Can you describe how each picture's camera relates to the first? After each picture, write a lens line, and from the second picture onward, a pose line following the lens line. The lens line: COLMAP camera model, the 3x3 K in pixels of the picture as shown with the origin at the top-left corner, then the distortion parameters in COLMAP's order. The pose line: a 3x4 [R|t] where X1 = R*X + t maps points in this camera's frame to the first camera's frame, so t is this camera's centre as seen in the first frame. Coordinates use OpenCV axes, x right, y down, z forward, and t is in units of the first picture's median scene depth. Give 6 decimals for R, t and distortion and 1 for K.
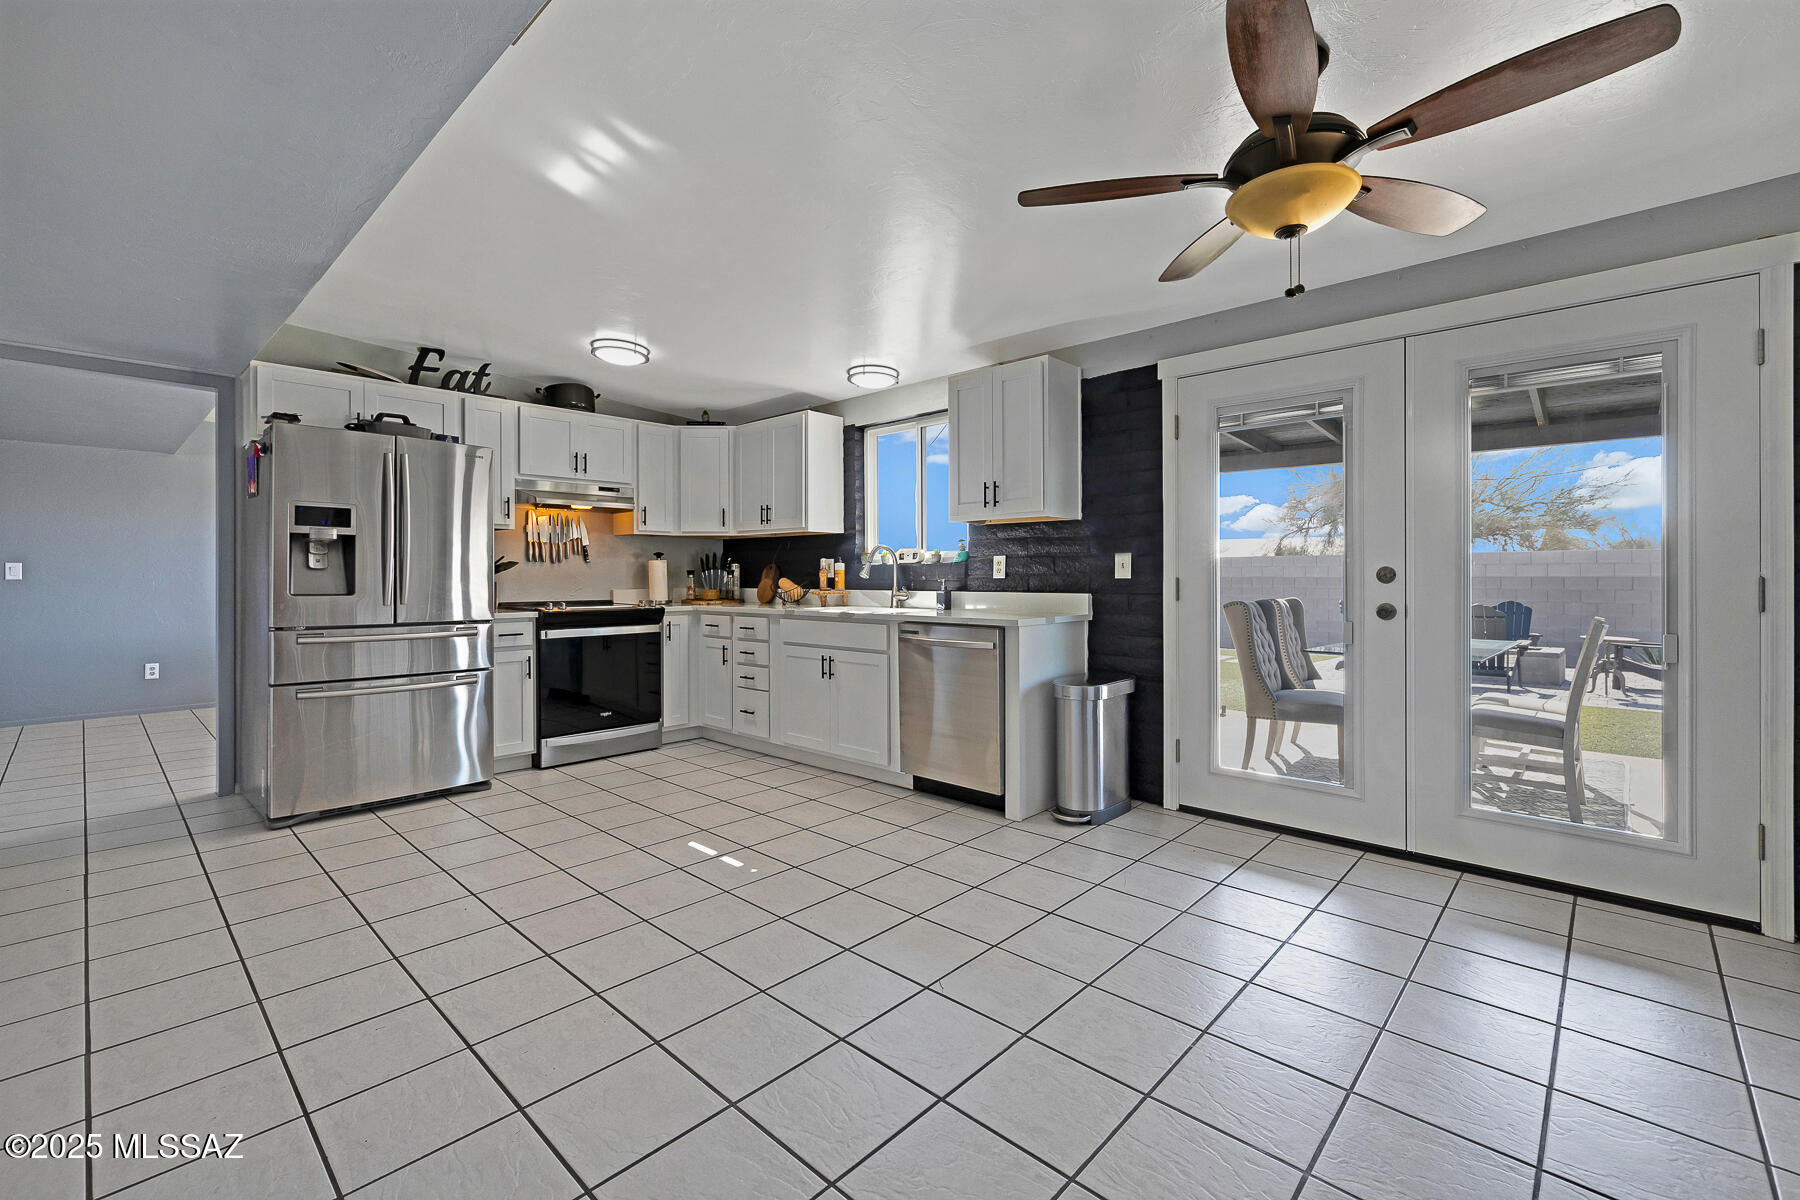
lens RADIAL K [[762.5, 0, 875.5], [0, 762.5, 573.1], [0, 0, 1]] dist [0.009844, 0.000795]
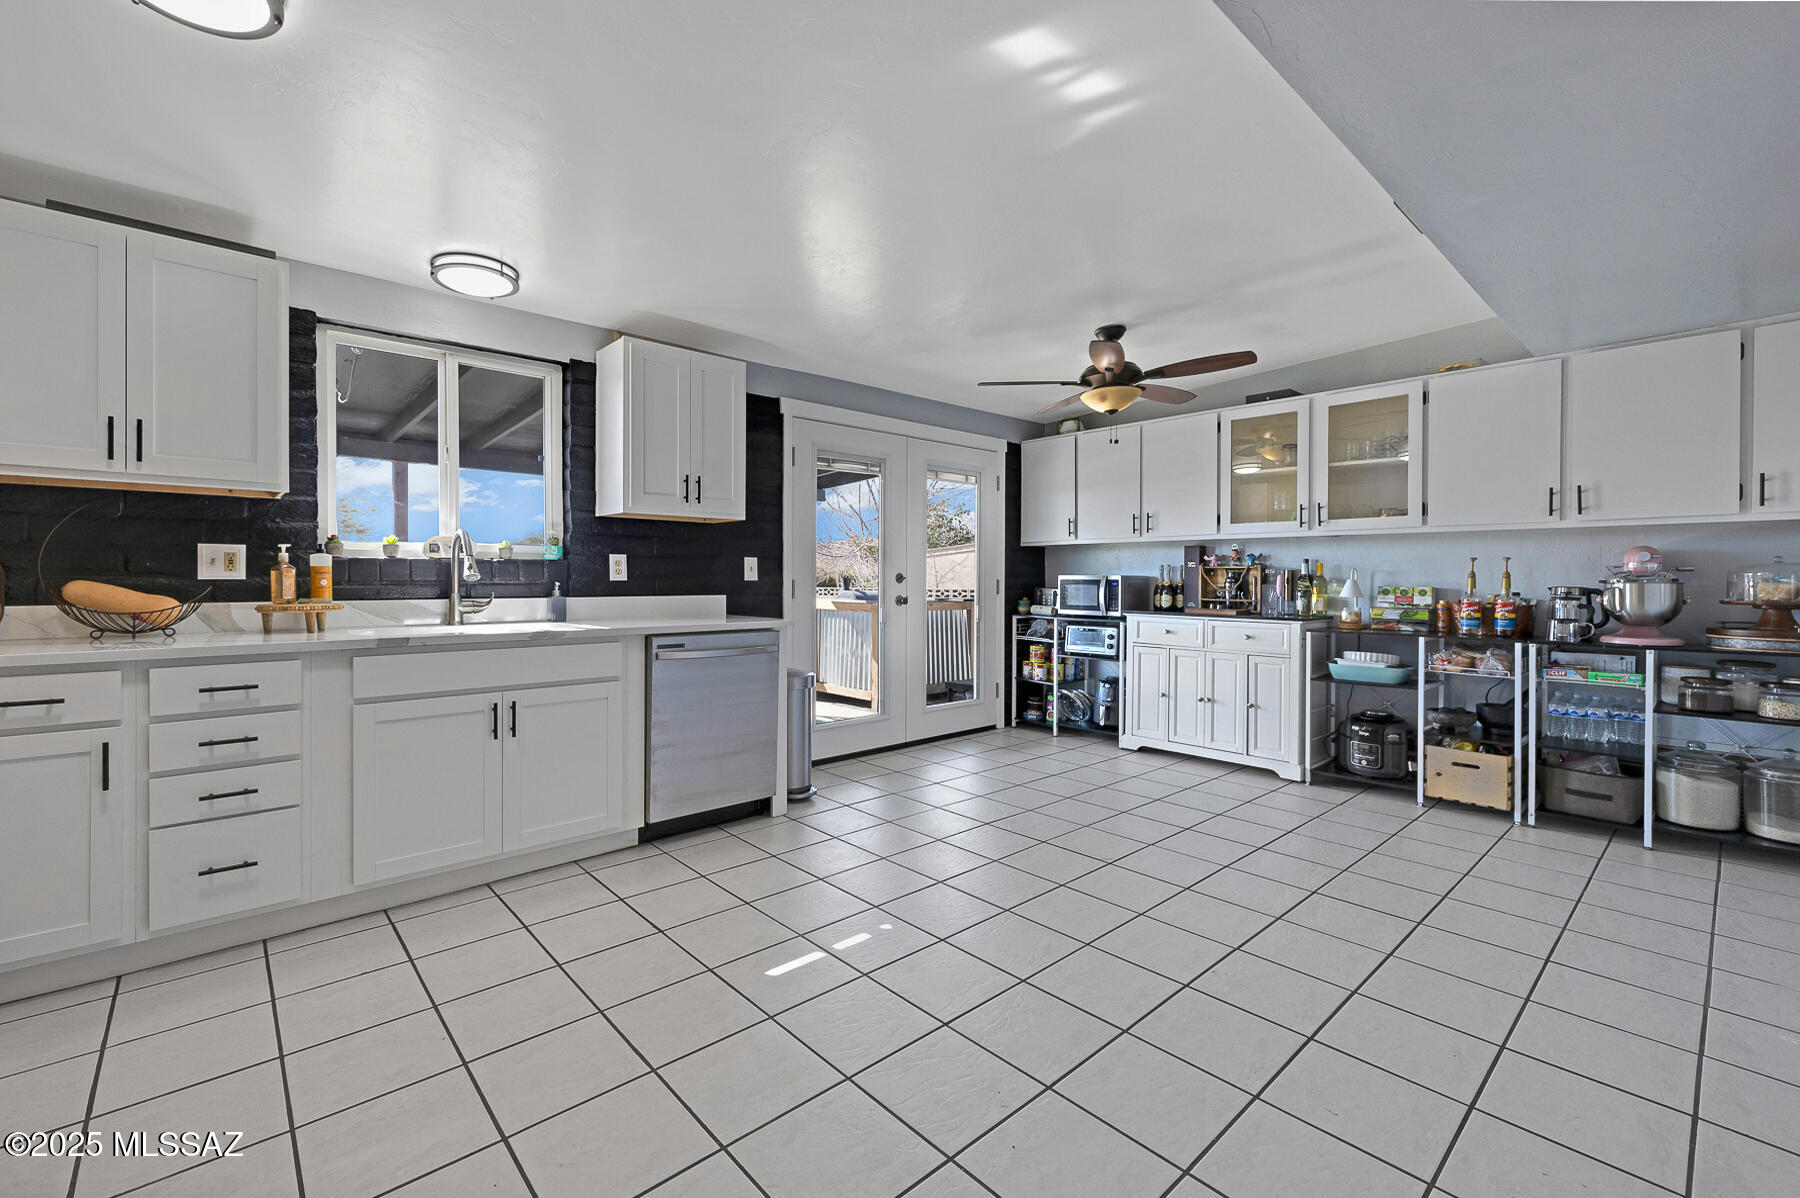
lens RADIAL K [[762.5, 0, 883.3], [0, 762.5, 578.8], [0, 0, 1]] dist [0.009844, 0.000795]
pose [[0.084339, -0.000388, 0.996437, -0.675150], [-0.008061, 0.999967, 0.001071, 0.001302], [-0.996405, -0.008123, 0.084333, 0.628094]]
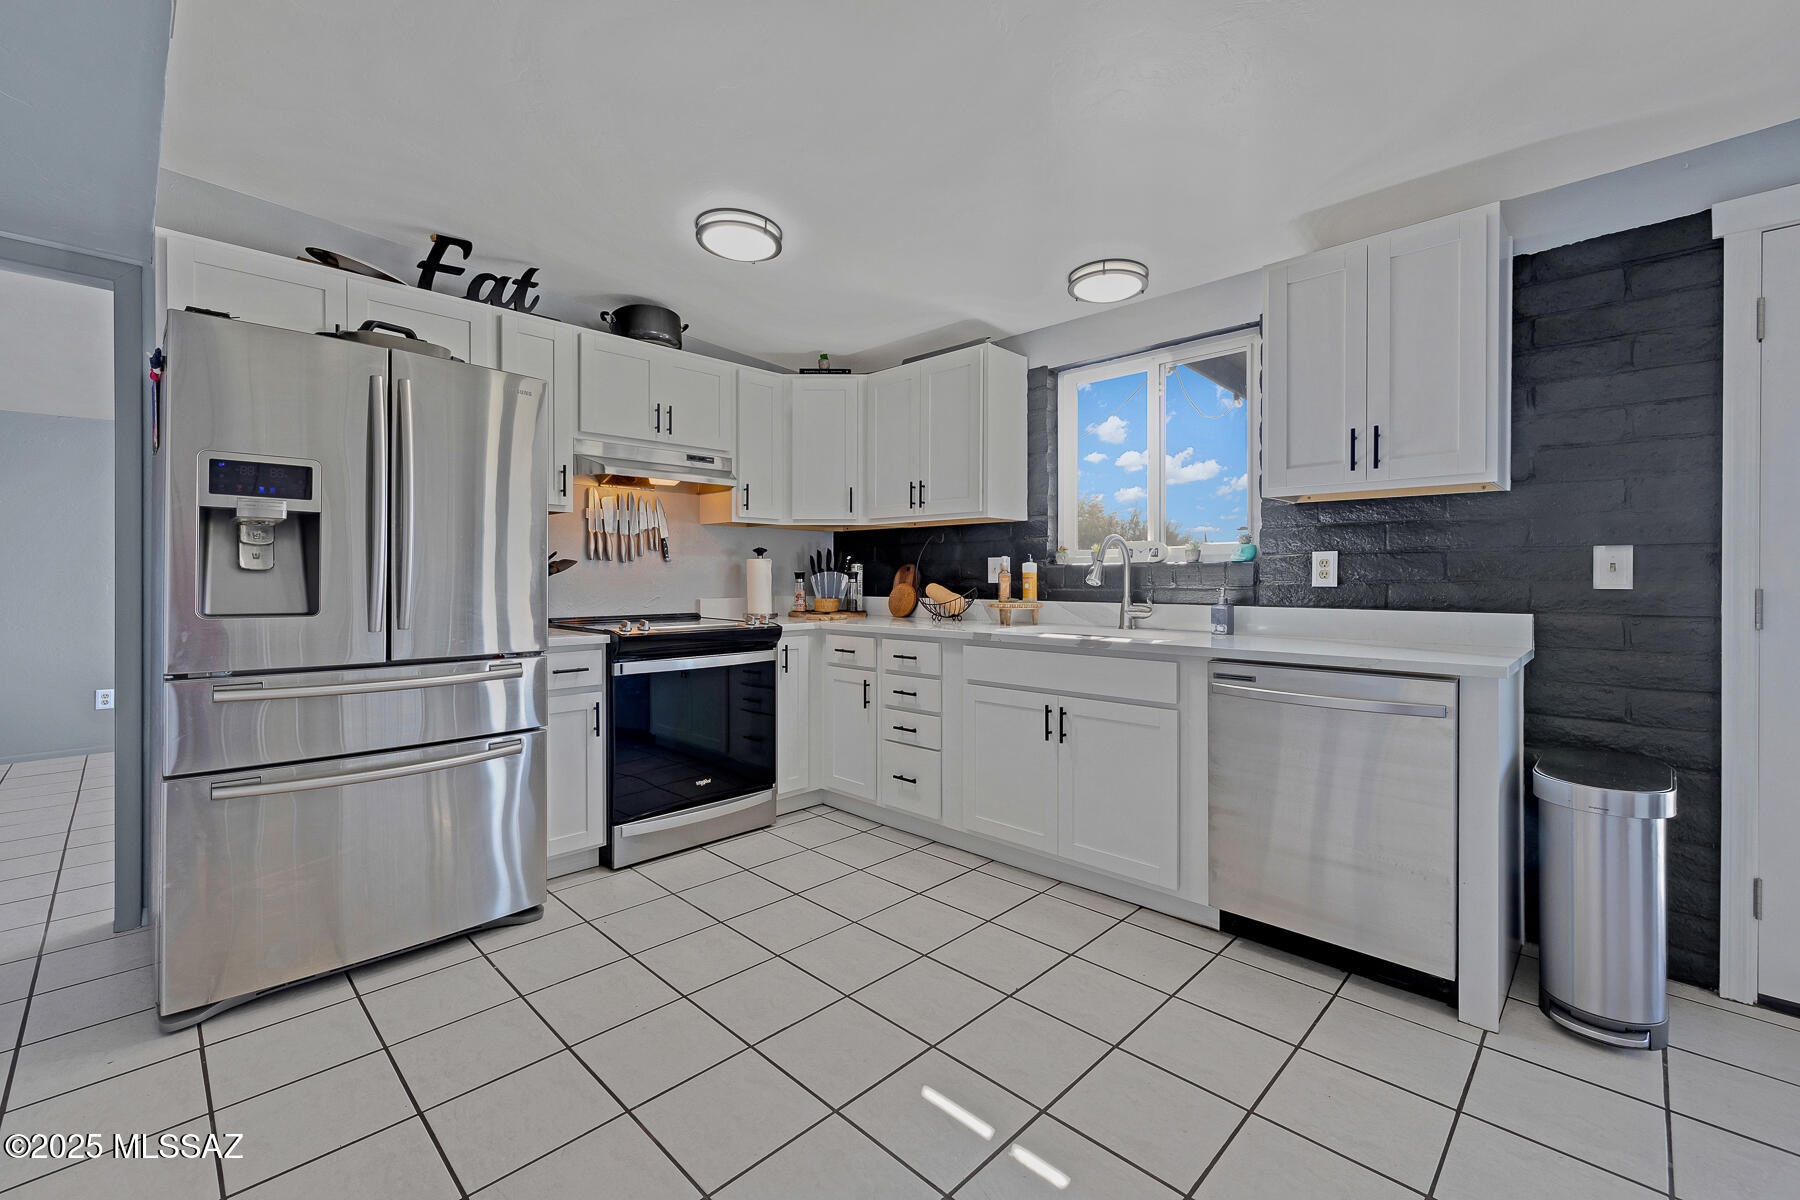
lens RADIAL K [[762.5, 0, 882.3], [0, 762.5, 576.3], [0, 0, 1]] dist [0.009844, 0.000795]
pose [[0.999718, 0.002334, -0.023621, -0.193788], [-0.002266, 0.999993, 0.002917, -0.003044], [0.023627, -0.002863, 0.999717, 0.349493]]
